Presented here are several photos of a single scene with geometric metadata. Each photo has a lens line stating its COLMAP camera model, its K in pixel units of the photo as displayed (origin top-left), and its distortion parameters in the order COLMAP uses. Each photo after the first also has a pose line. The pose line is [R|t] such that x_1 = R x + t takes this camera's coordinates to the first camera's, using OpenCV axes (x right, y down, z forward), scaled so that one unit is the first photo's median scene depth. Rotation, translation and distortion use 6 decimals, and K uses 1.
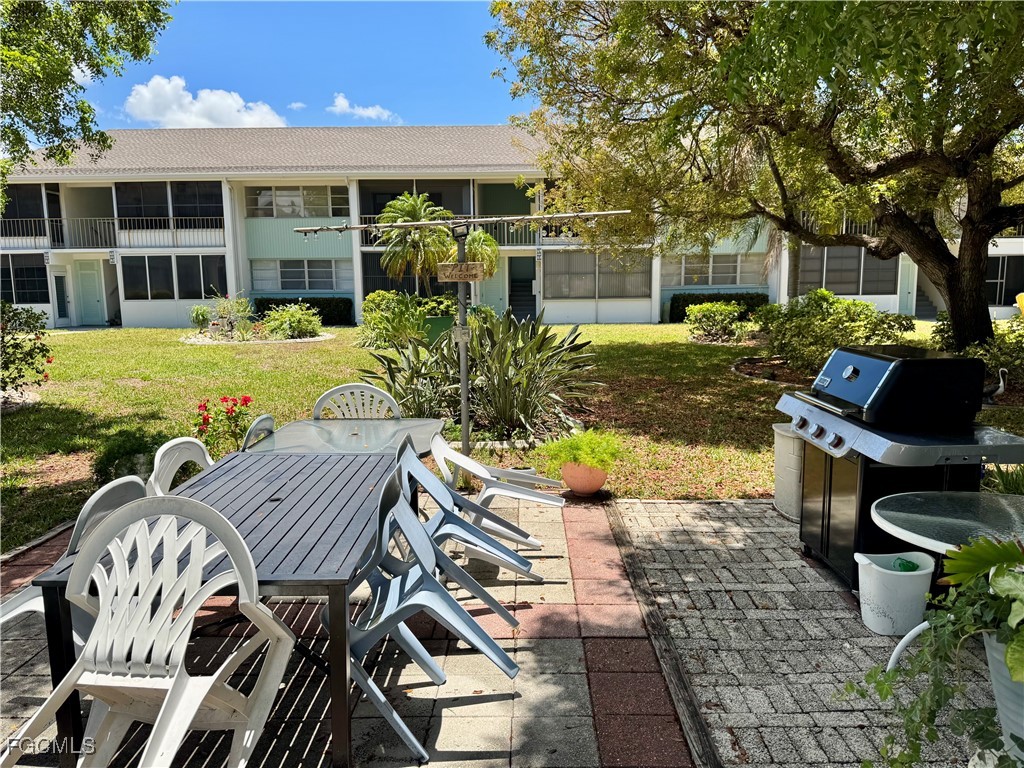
lens RADIAL K [[731.1, 0, 512.0], [0, 731.1, 384.0], [0, 0, 1]] dist [0.068557, -0.143321]
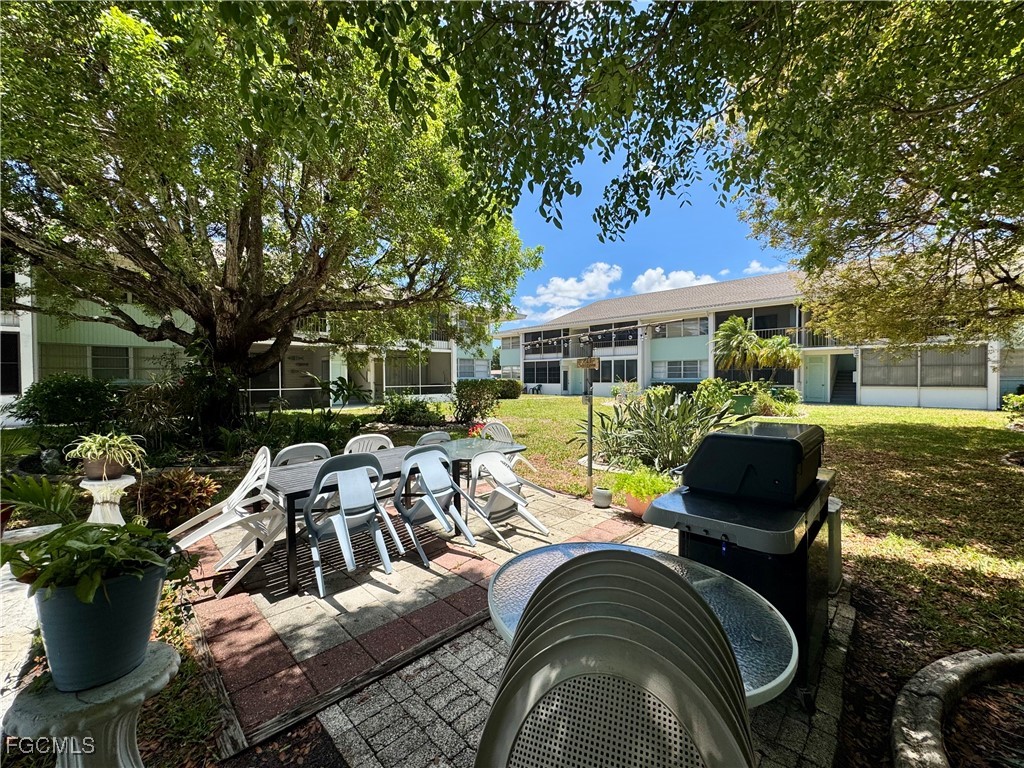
lens RADIAL K [[410.3, 0, 512.0], [0, 410.3, 384.0], [0, 0, 1]] dist [0.000744, 0.000150]
pose [[0.716235, 0.016564, -0.697662, 0.106924], [-0.096643, 0.992440, -0.075654, -0.004223], [0.691134, 0.121610, 0.712421, 0.049360]]
